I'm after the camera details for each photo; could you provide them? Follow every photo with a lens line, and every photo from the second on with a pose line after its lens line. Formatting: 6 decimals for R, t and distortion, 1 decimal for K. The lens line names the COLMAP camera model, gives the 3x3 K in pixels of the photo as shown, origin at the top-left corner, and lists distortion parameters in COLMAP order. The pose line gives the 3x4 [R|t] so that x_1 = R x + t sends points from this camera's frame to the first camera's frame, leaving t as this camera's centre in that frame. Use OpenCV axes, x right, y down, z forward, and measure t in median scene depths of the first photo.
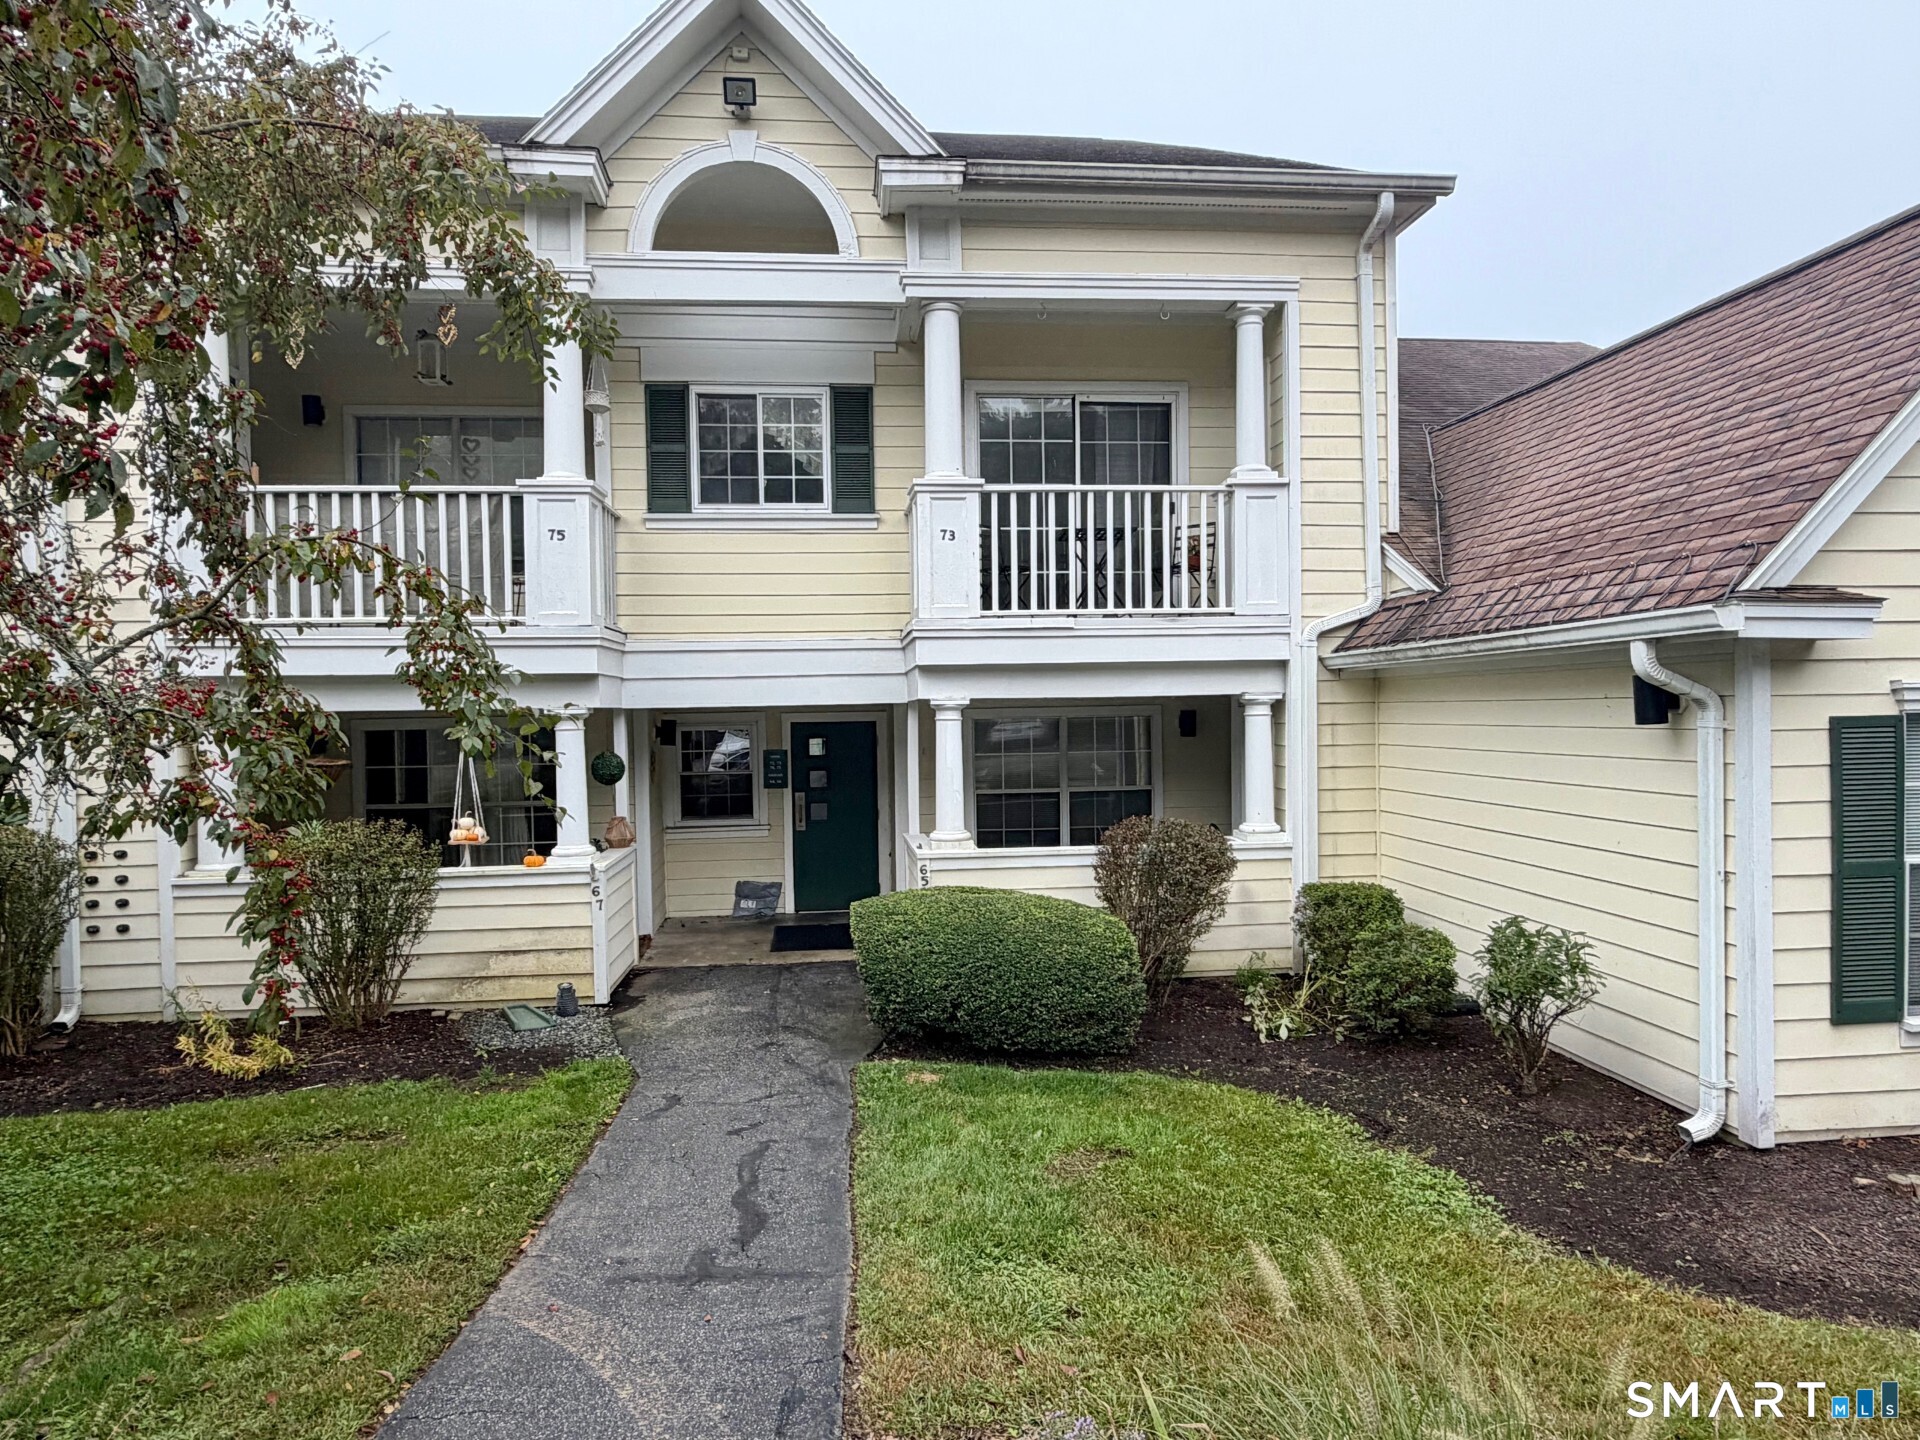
lens RADIAL K [[1197.5, 0, 946.3], [0, 1197.5, 705.9], [0, 0, 1]] dist [0.002215, -0.000360]
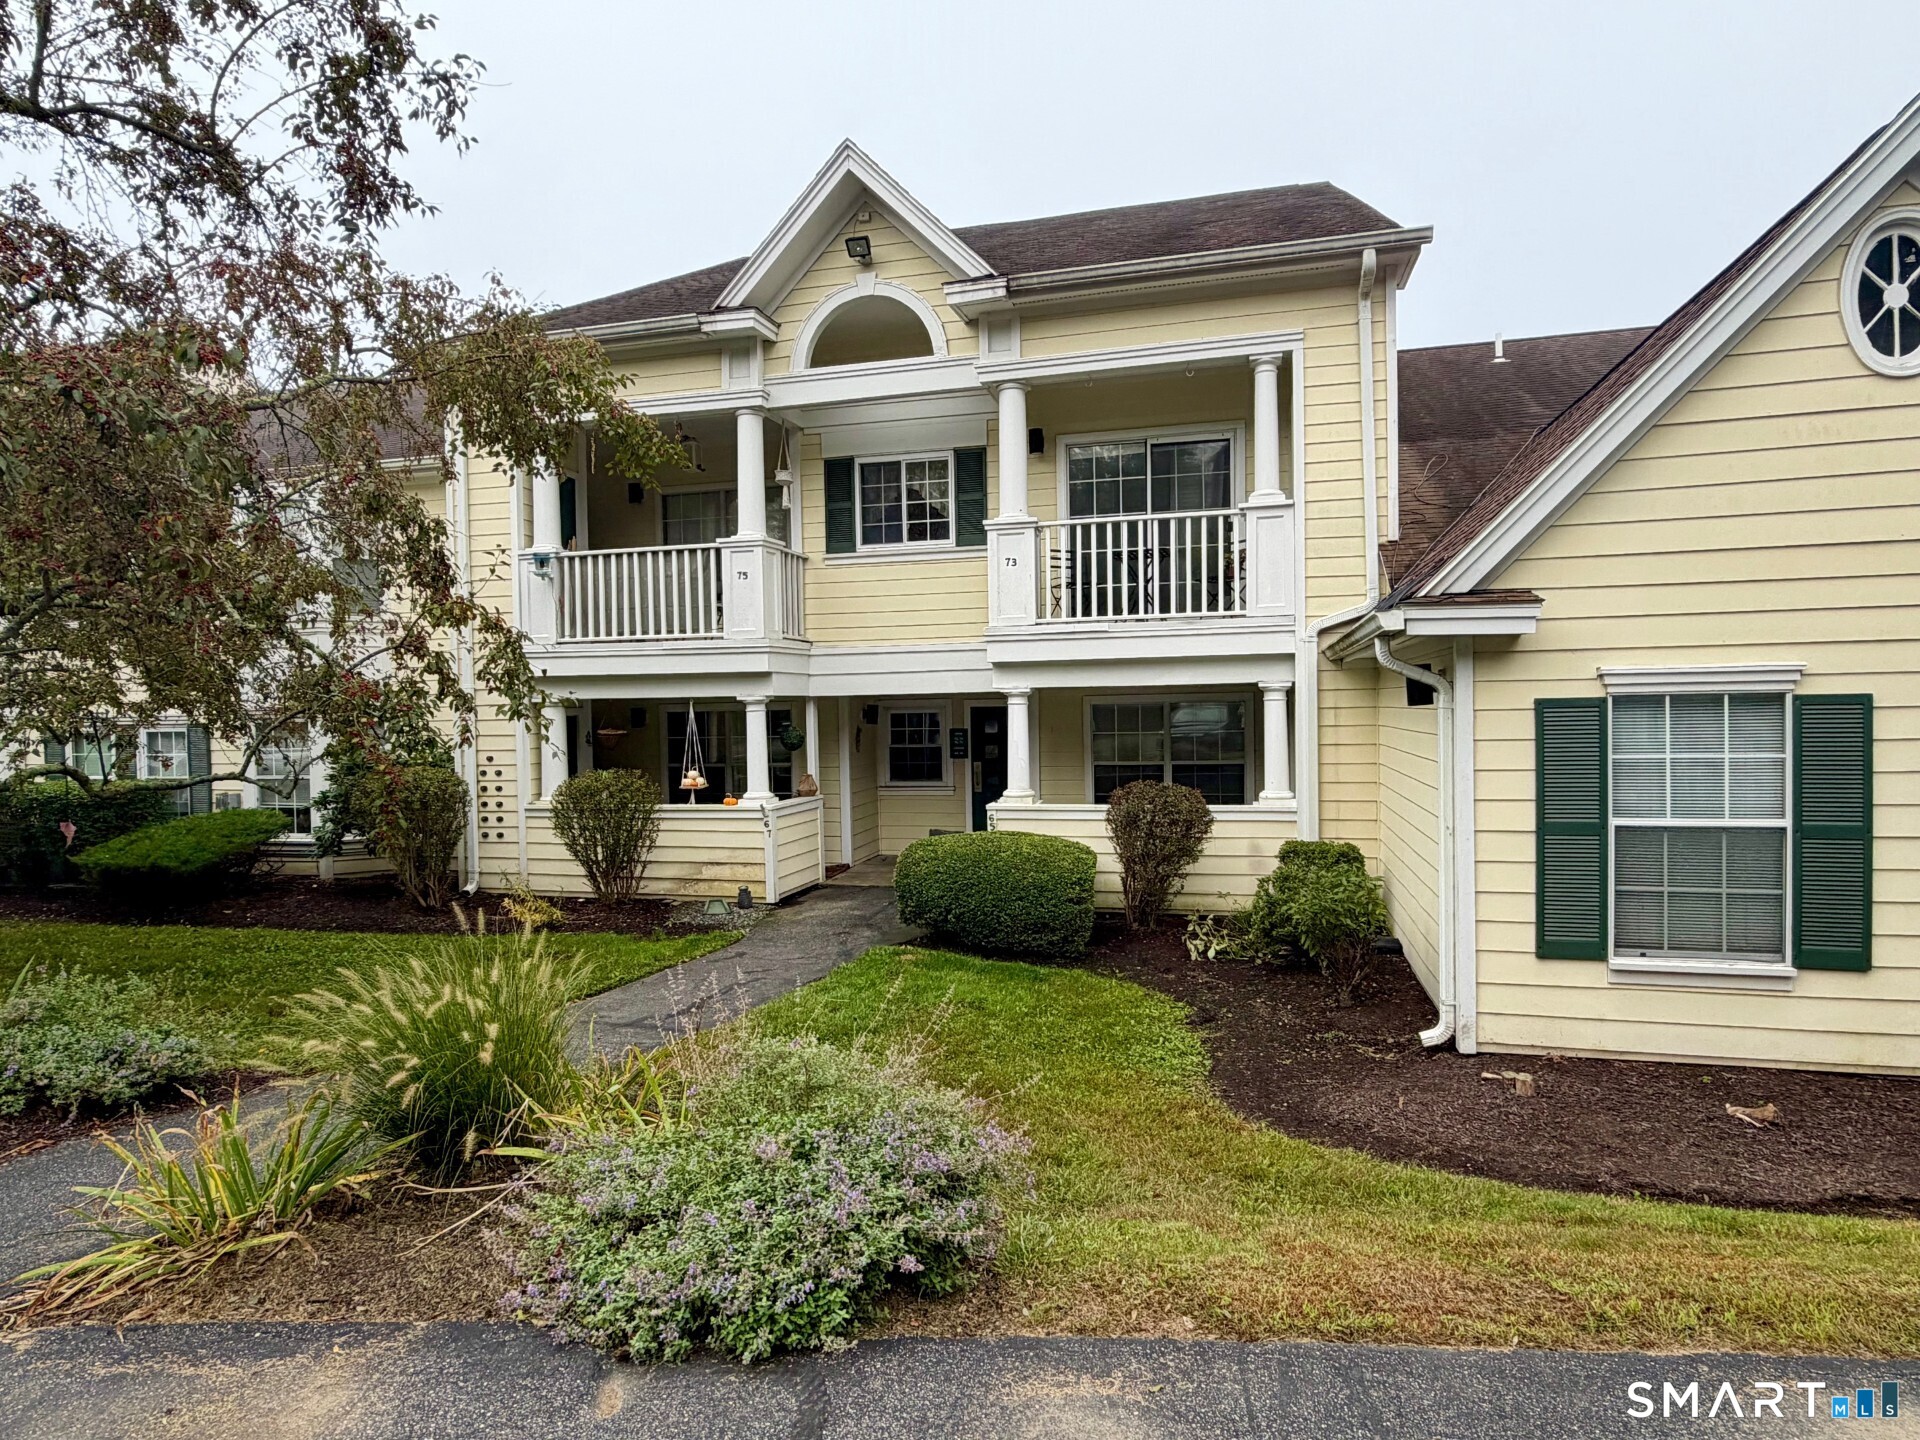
lens RADIAL K [[1115.3, 0, 965.7], [0, 1115.3, 700.6], [0, 0, 1]] dist [-0.000853, 0.001715]
pose [[0.933584, -0.001463, -0.358355, 0.399548], [0.002687, 0.999992, 0.002916, 0.004332], [0.358348, -0.003685, 0.933581, -0.152935]]
